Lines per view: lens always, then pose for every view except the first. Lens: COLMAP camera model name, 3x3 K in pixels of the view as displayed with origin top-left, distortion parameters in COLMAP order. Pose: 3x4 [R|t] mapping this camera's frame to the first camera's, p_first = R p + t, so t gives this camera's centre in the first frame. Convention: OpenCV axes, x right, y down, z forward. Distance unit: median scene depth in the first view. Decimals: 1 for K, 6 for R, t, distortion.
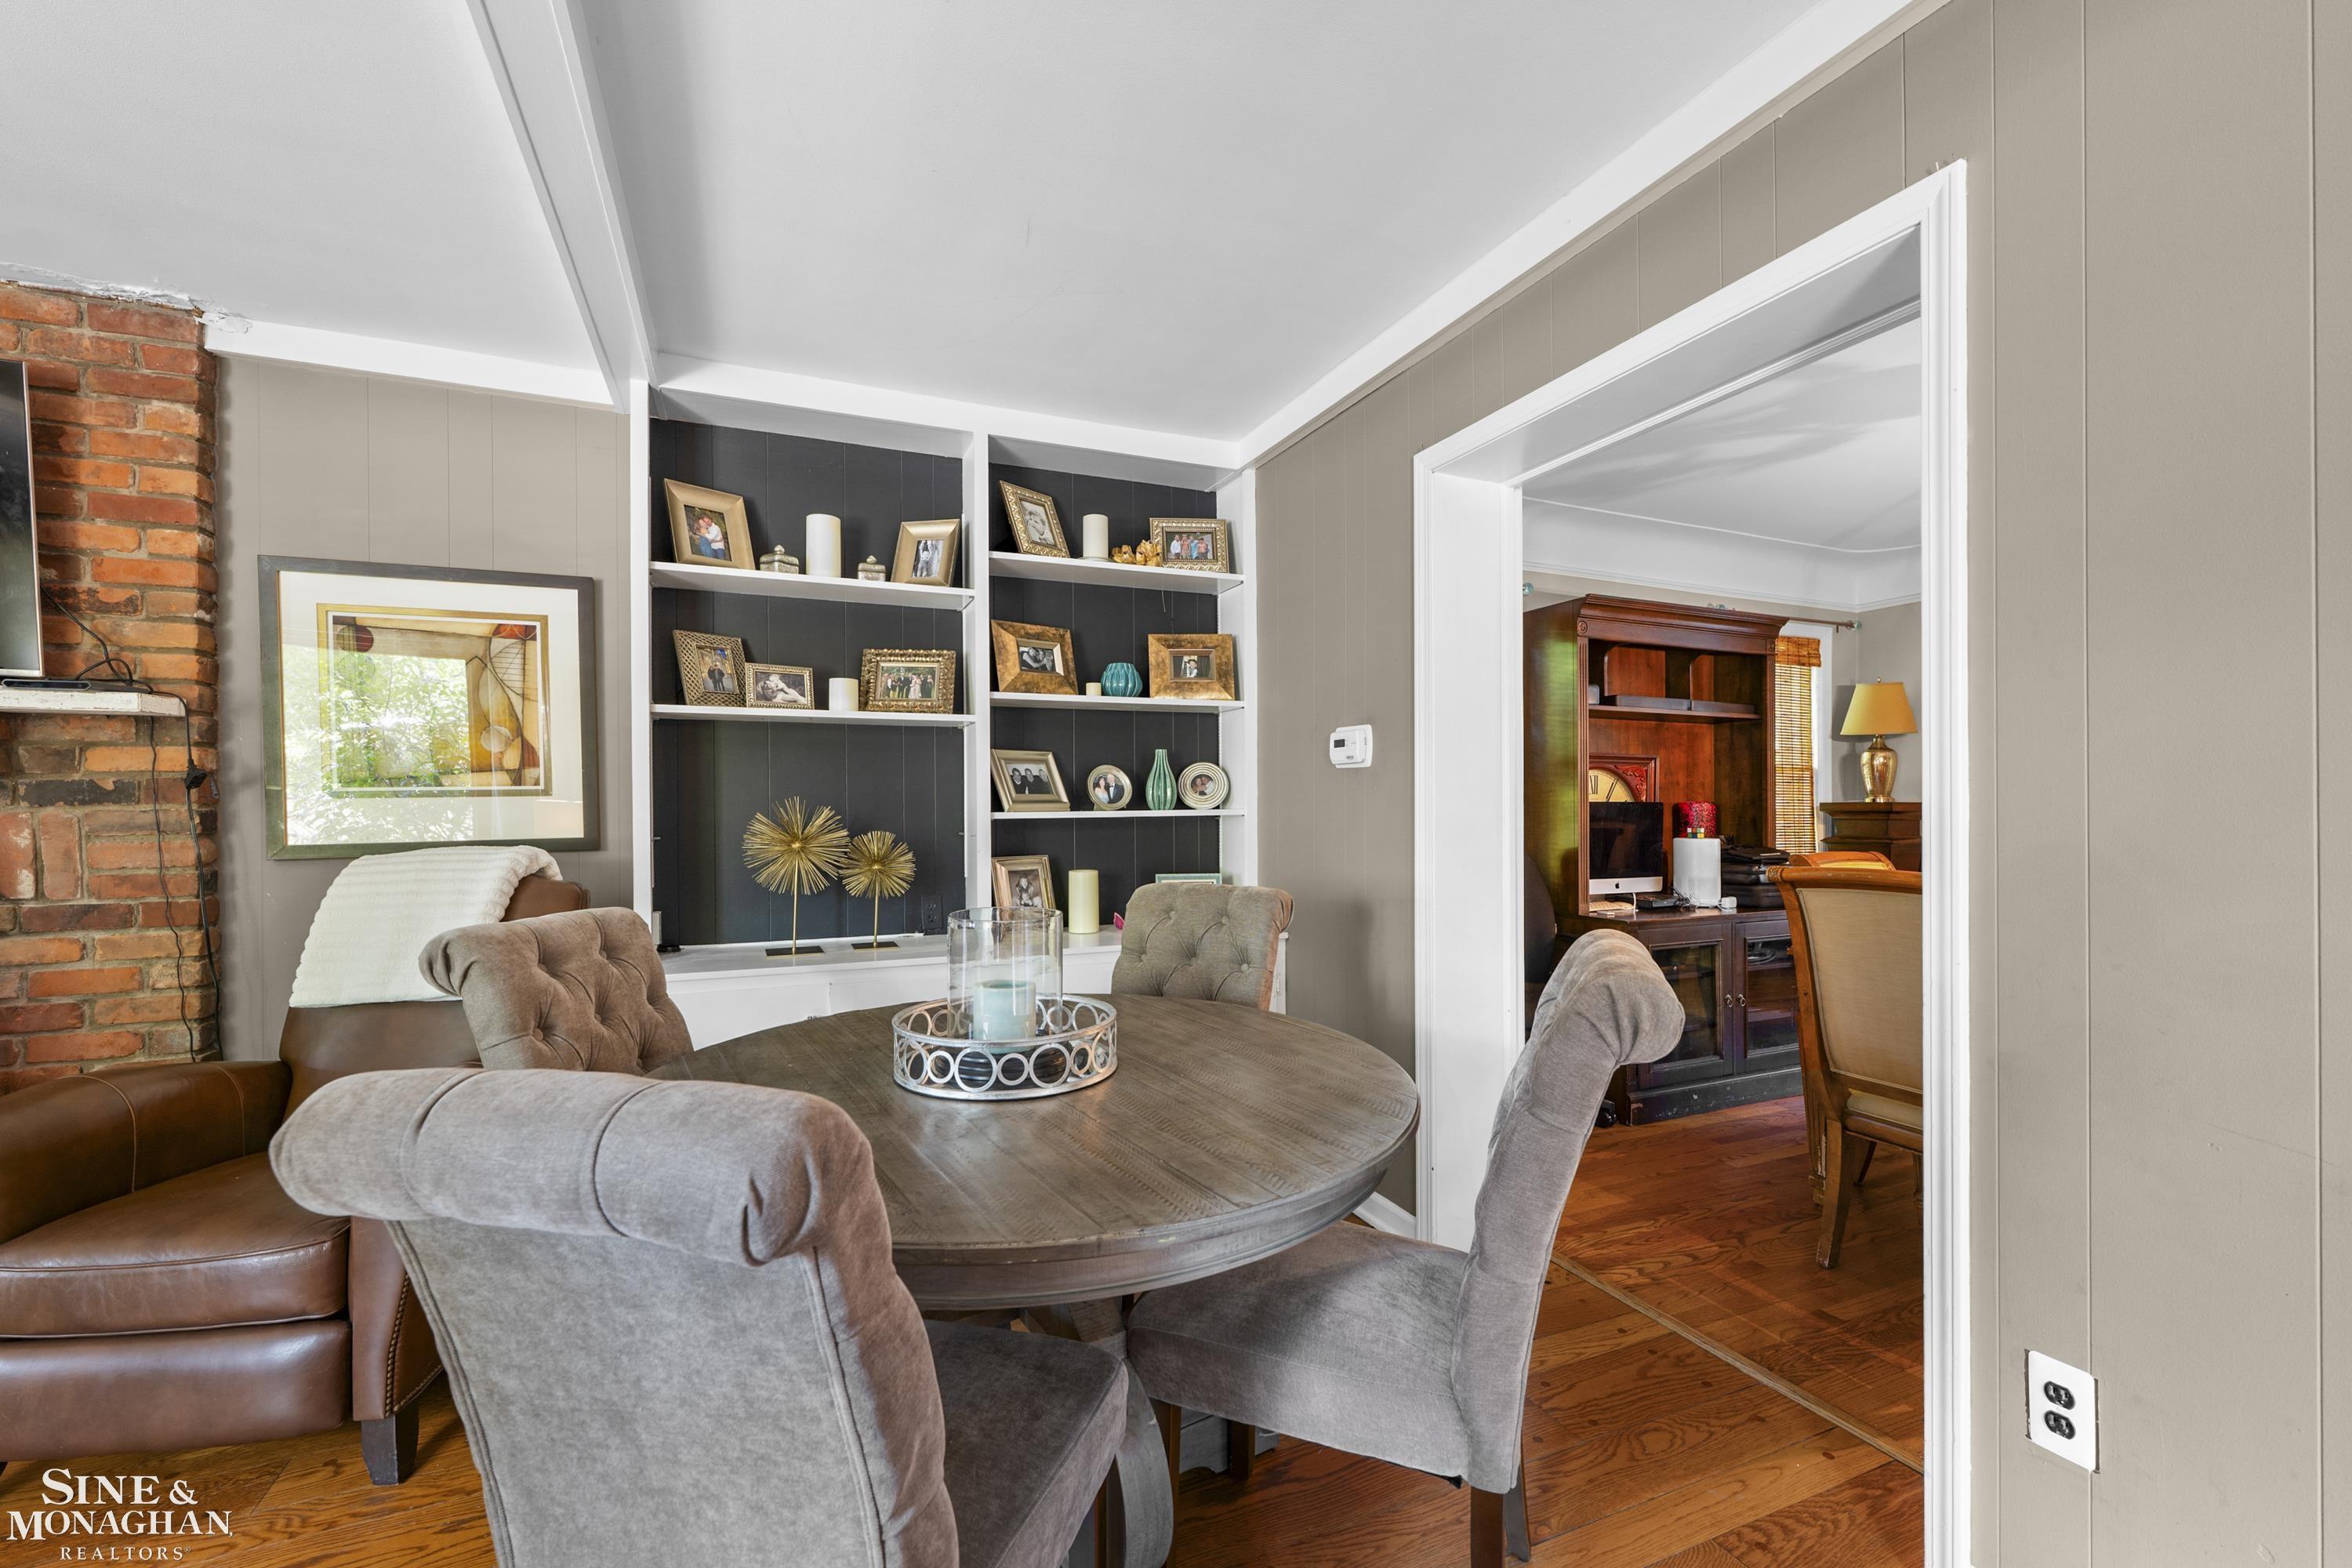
lens RADIAL K [[961.5, 0, 1181.3], [0, 961.5, 811.8], [0, 0, 1]] dist [0.000031, 0.000308]
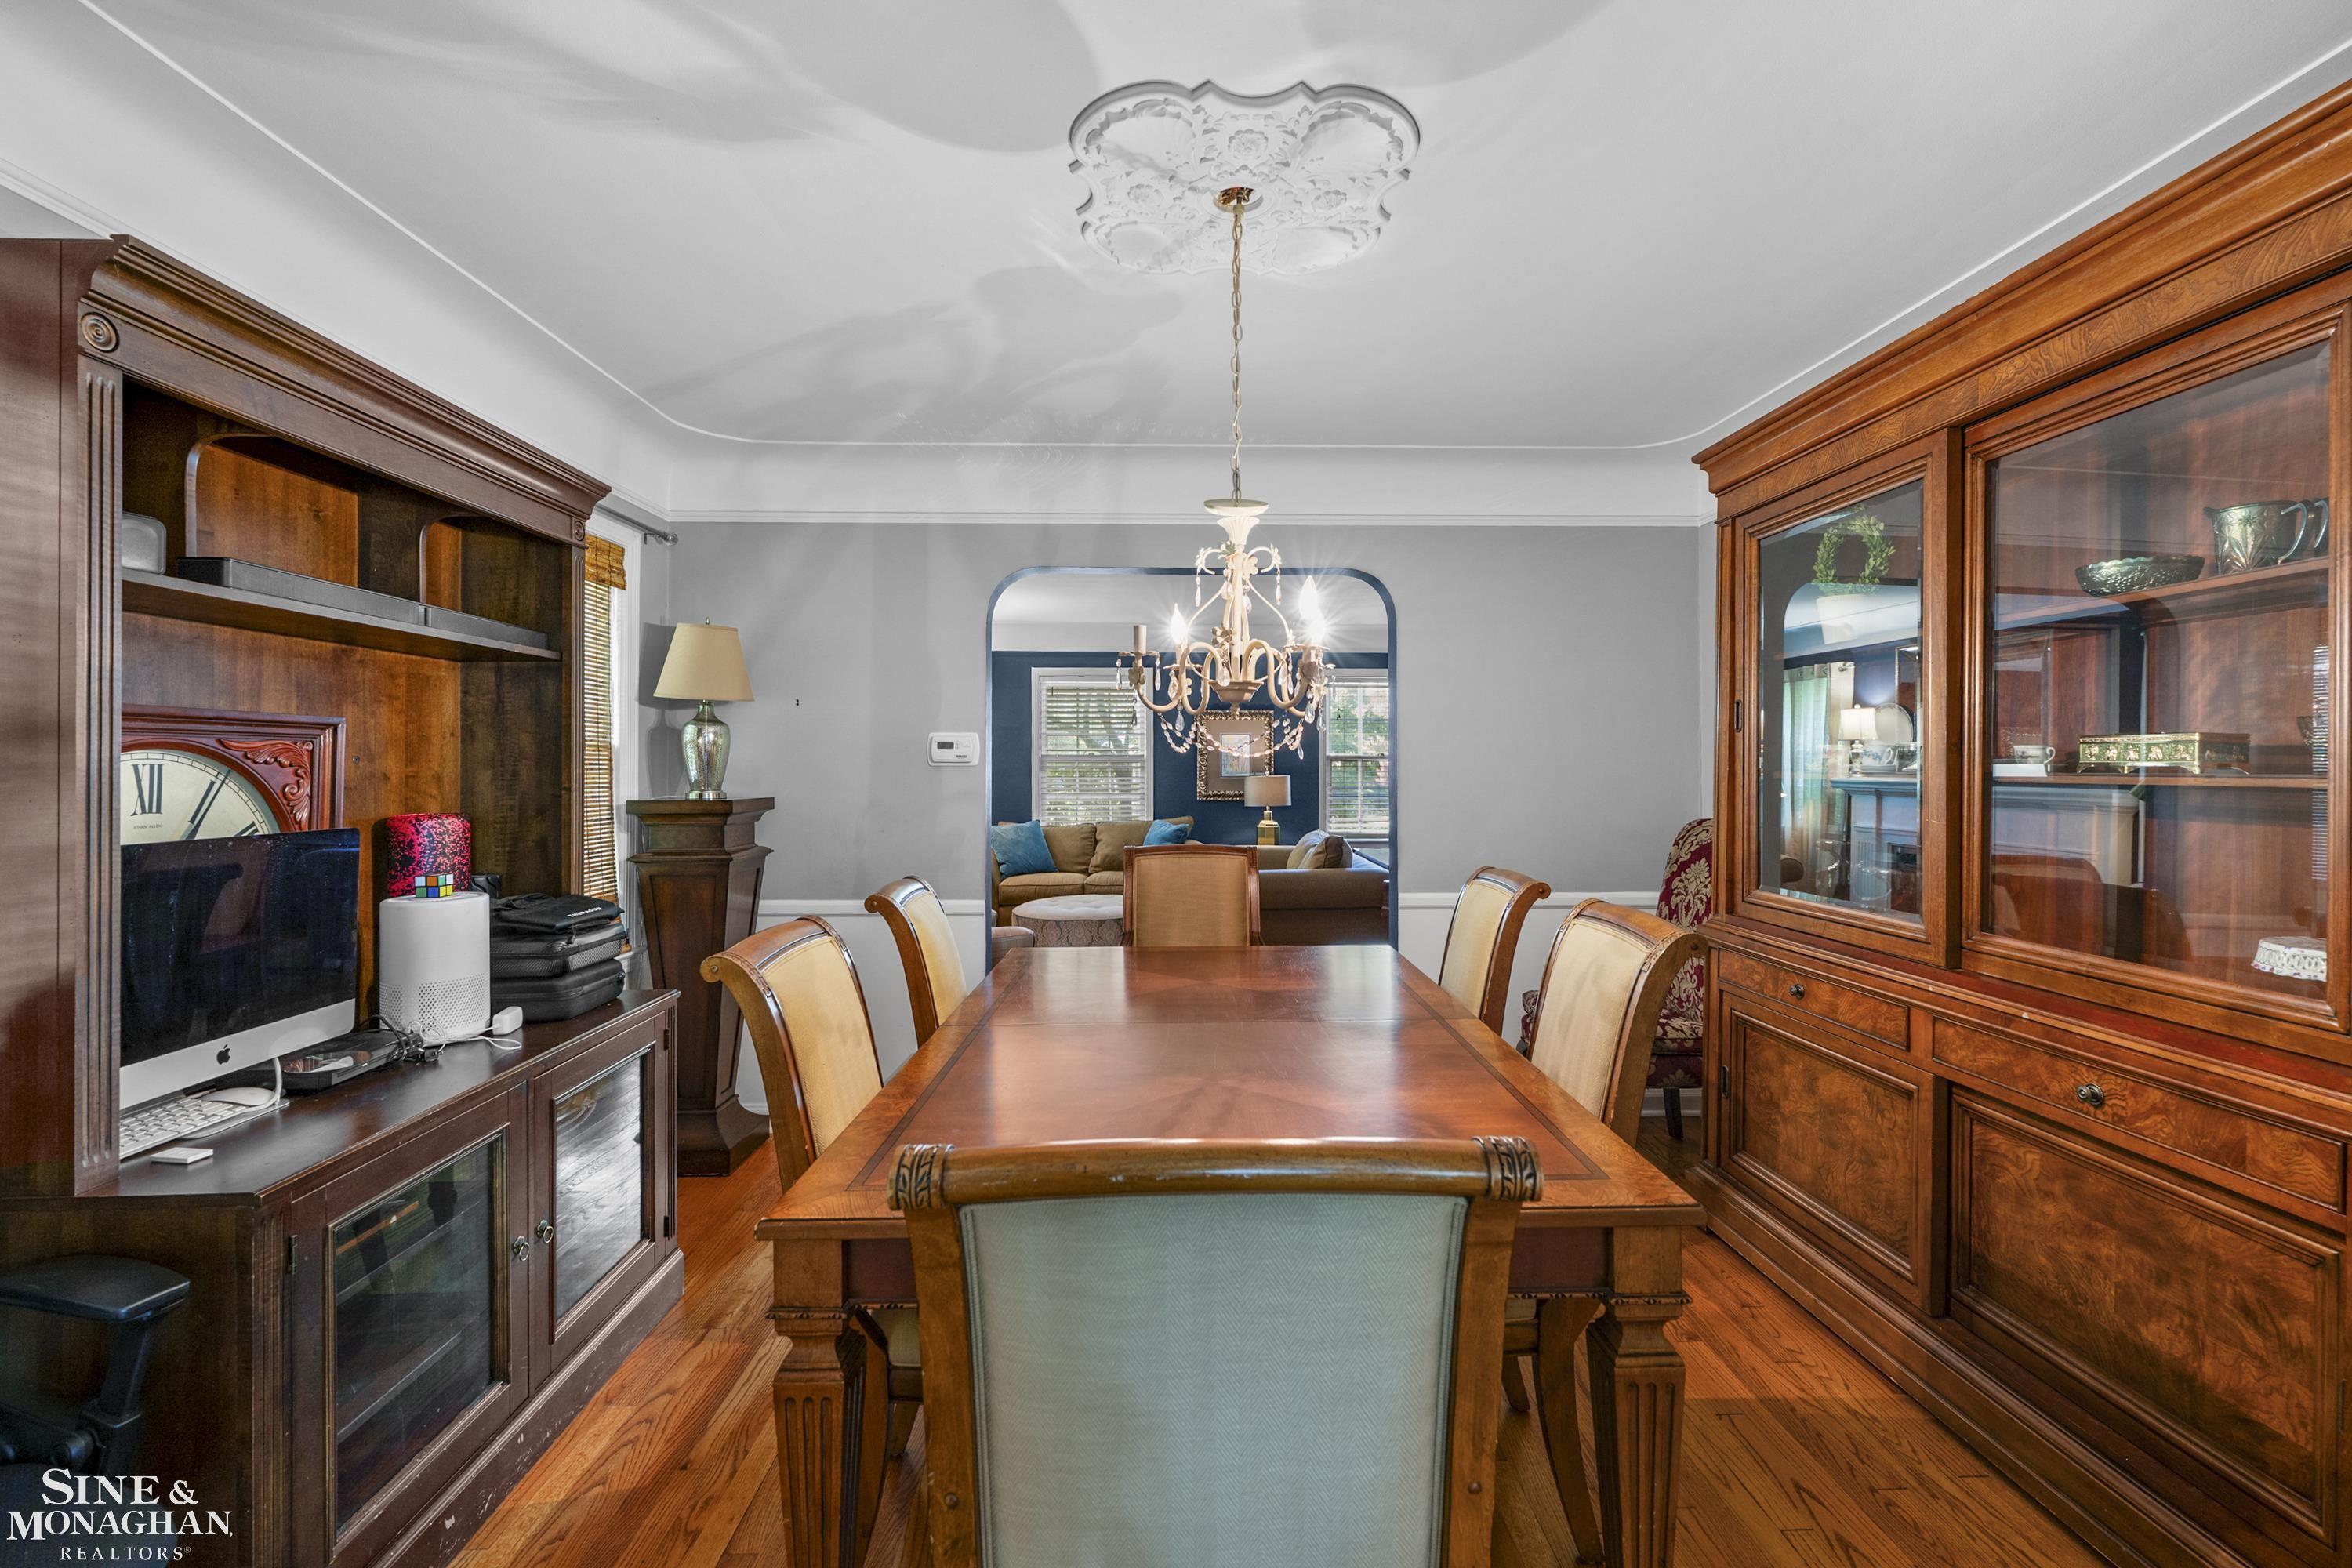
lens RADIAL K [[980.5, 0, 1174.9], [0, 980.5, 749.9], [0, 0, 1]] dist [-0.001231, -0.000016]
pose [[0.368846, 0.012825, 0.929402, 0.290517], [0.008443, 0.999817, -0.017147, -0.044206], [-0.929452, 0.014172, 0.368671, 0.635870]]
